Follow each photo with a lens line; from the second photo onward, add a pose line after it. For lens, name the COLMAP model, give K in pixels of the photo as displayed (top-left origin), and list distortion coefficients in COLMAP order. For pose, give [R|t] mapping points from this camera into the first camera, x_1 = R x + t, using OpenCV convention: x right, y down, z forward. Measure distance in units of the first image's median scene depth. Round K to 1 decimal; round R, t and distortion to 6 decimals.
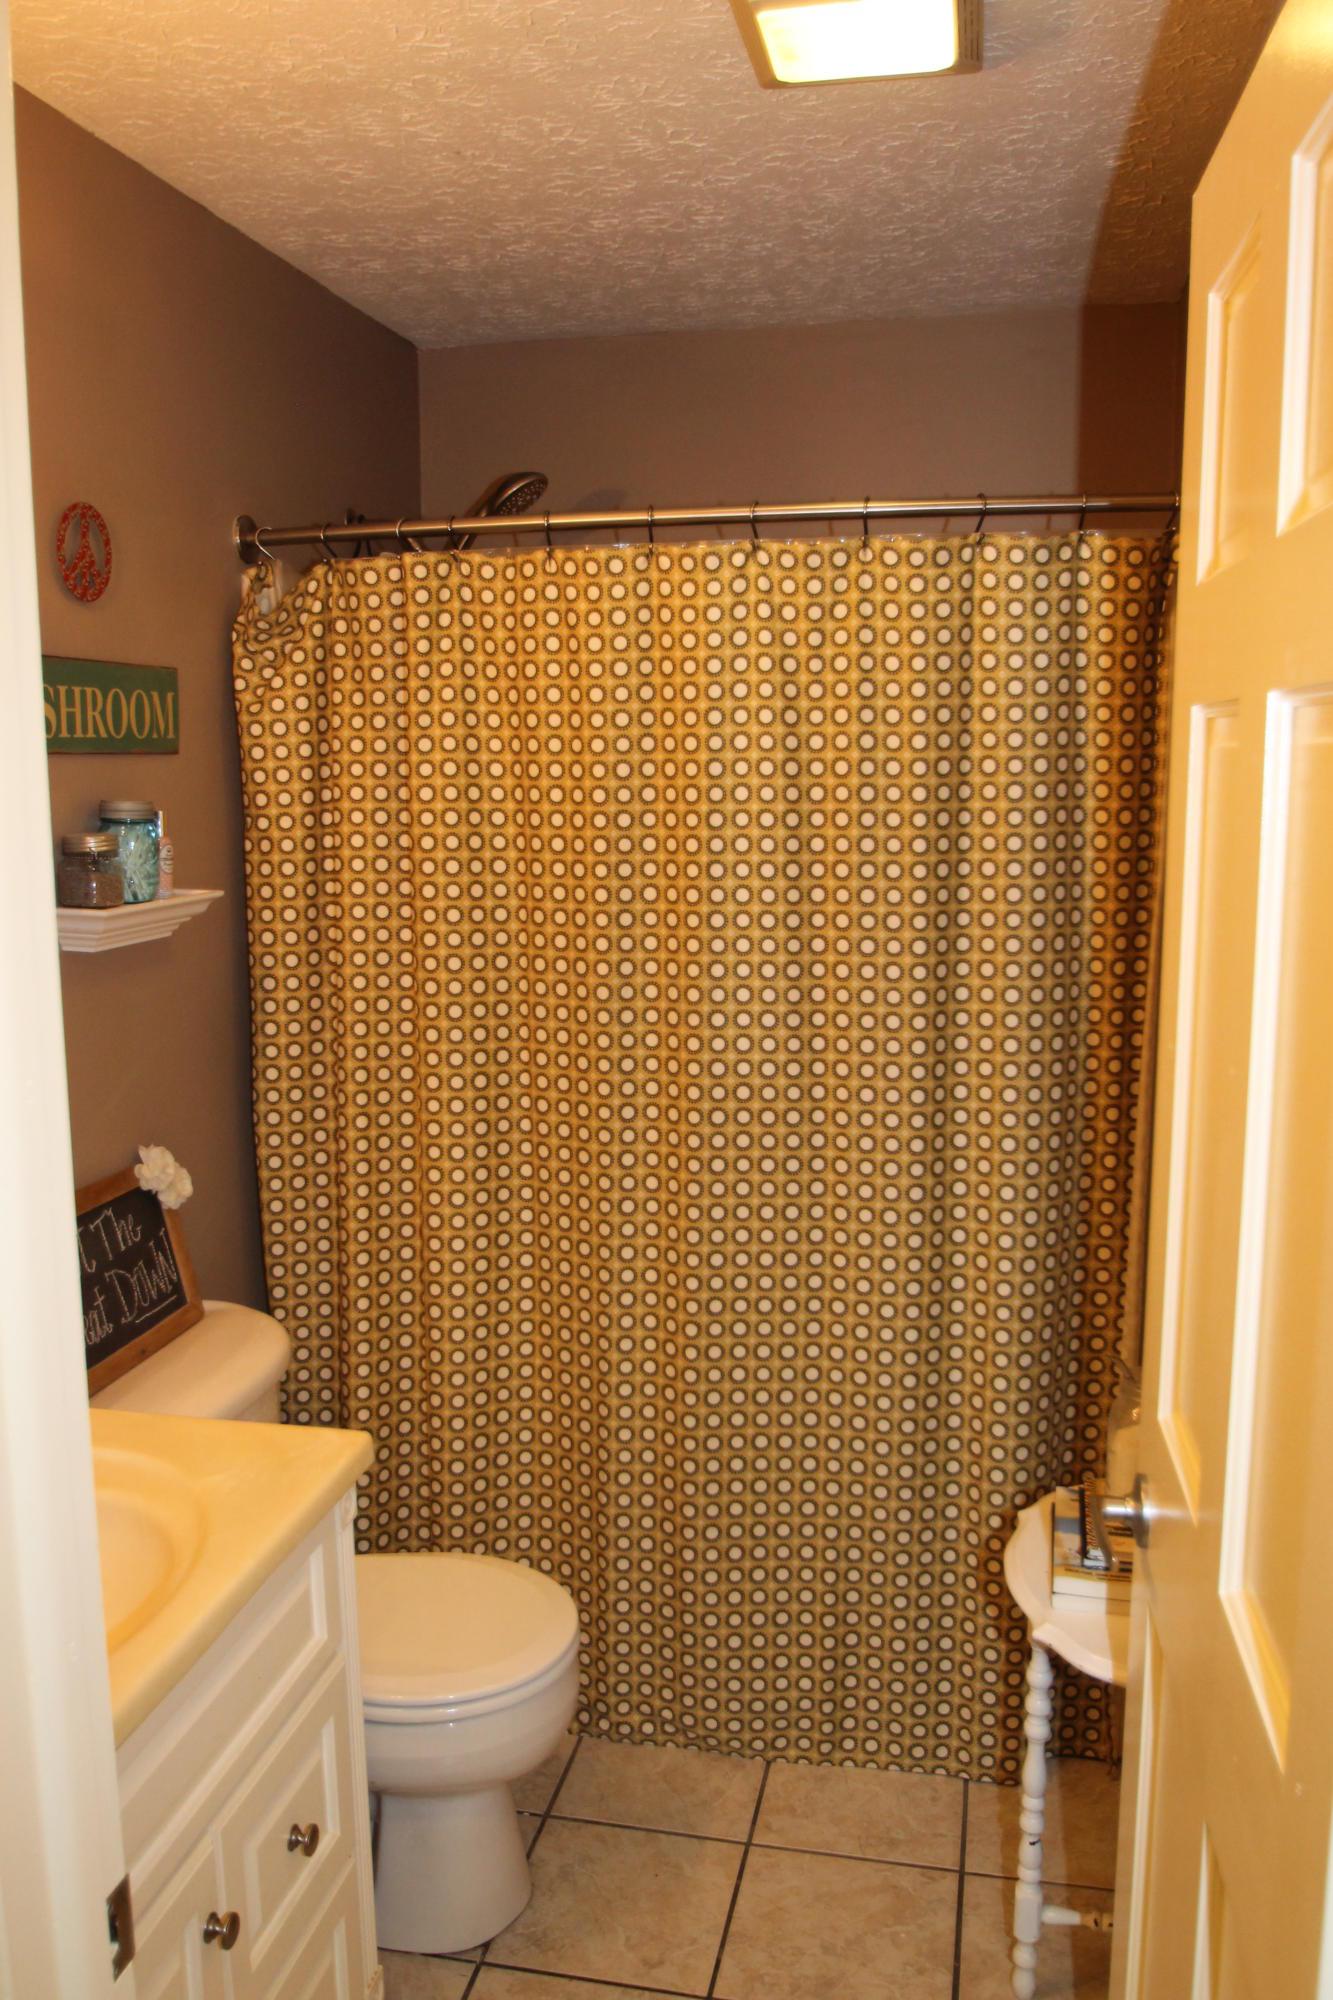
lens RADIAL K [[1611.2, 0, 666.5], [0, 1611.2, 1000.0], [0, 0, 1]] dist [-0.049365, 0.002163]
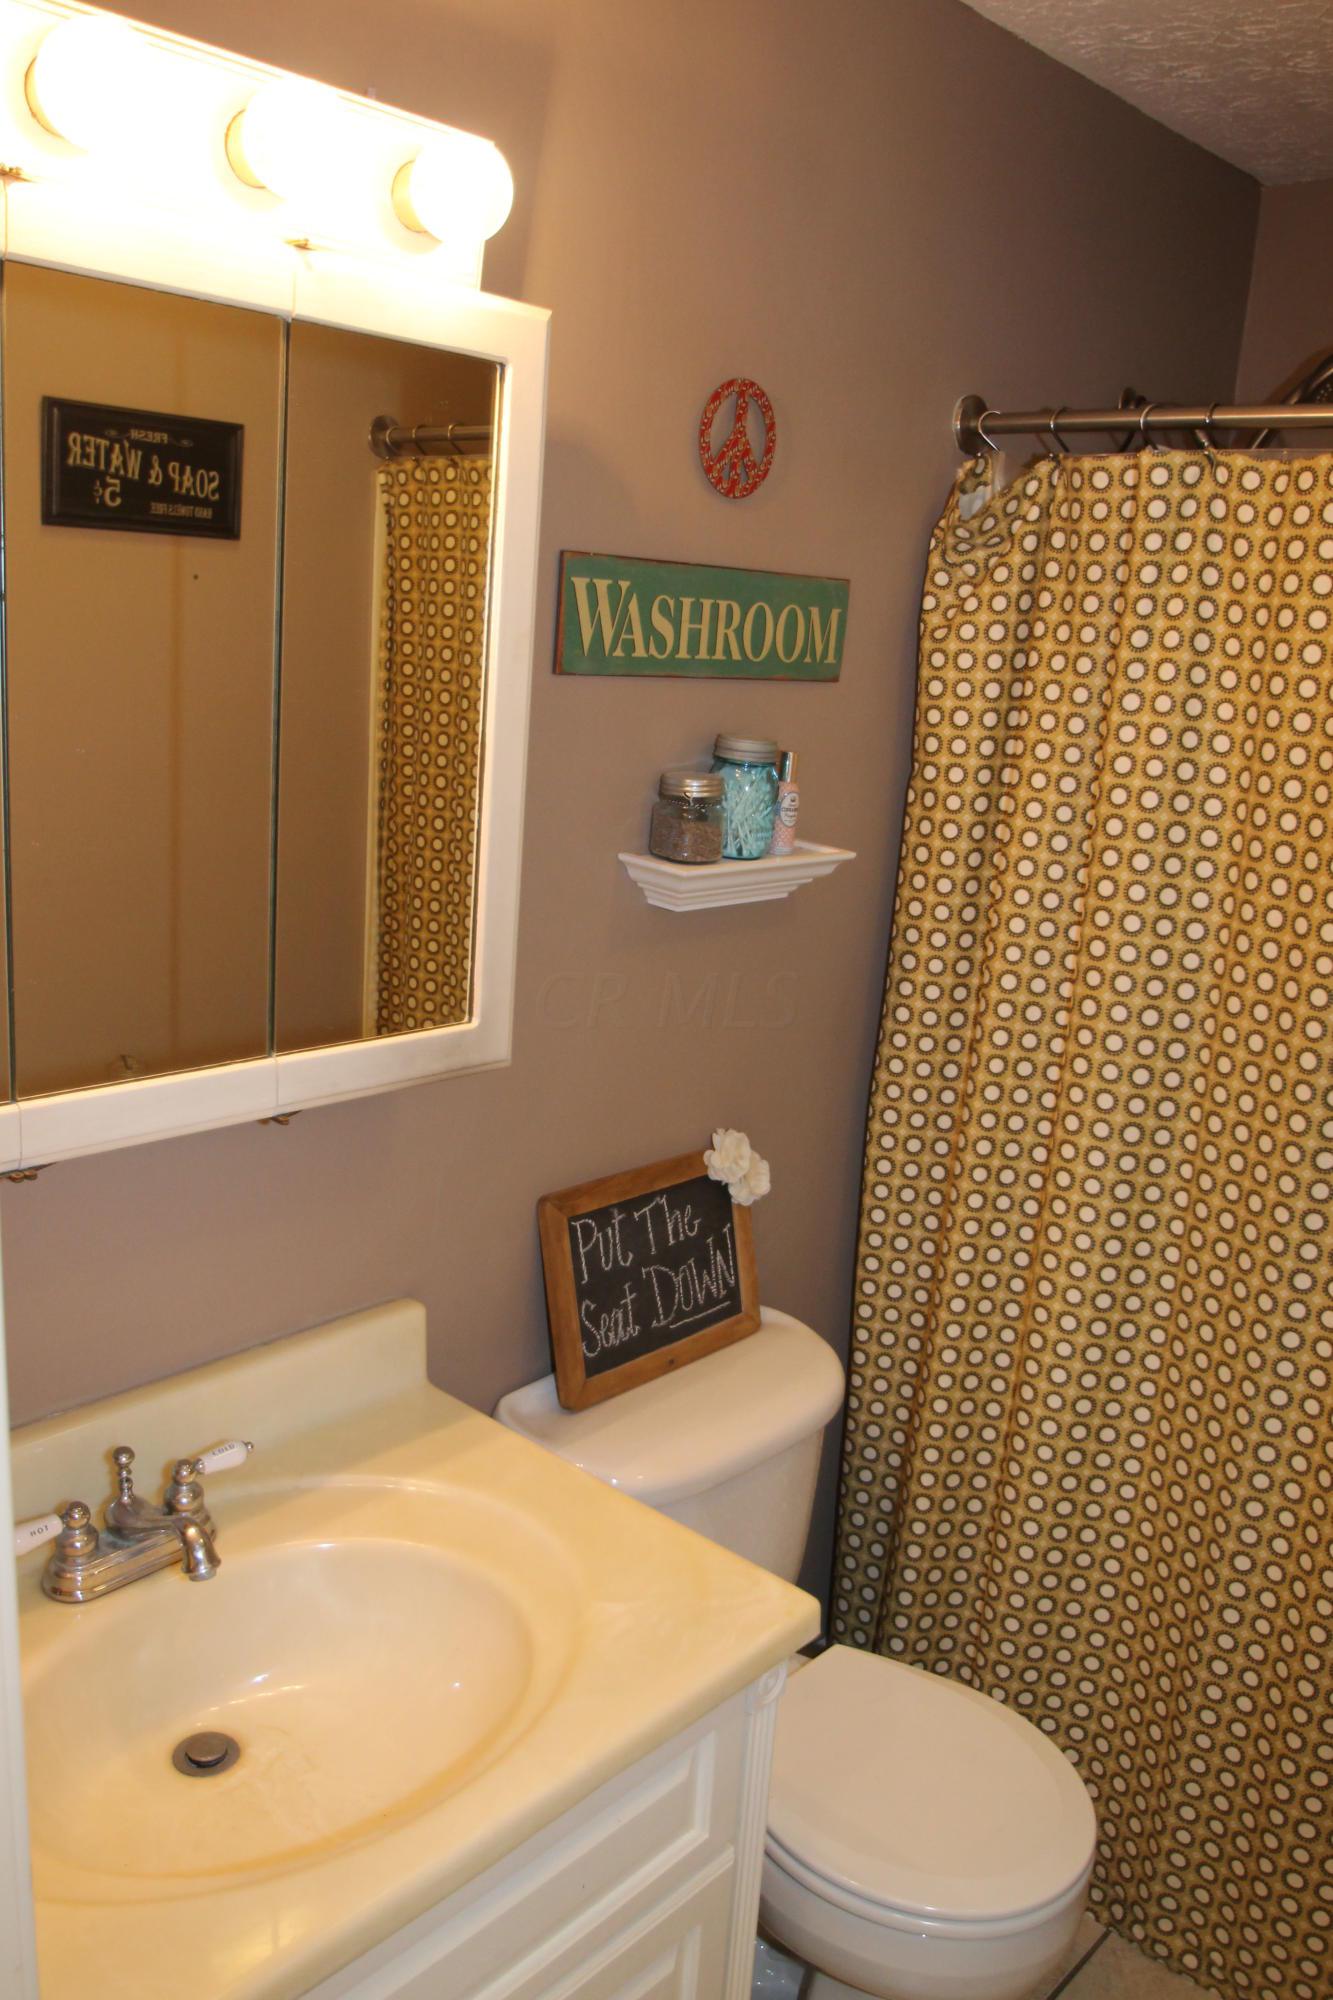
lens RADIAL K [[1611.2, 0, 666.5], [0, 1611.2, 1000.0], [0, 0, 1]] dist [-0.049365, 0.002163]
pose [[0.862419, 0.186245, -0.470687, 0.046229], [-0.150730, 0.982158, 0.112451, -0.069005], [0.483232, -0.026034, 0.875105, 0.205560]]
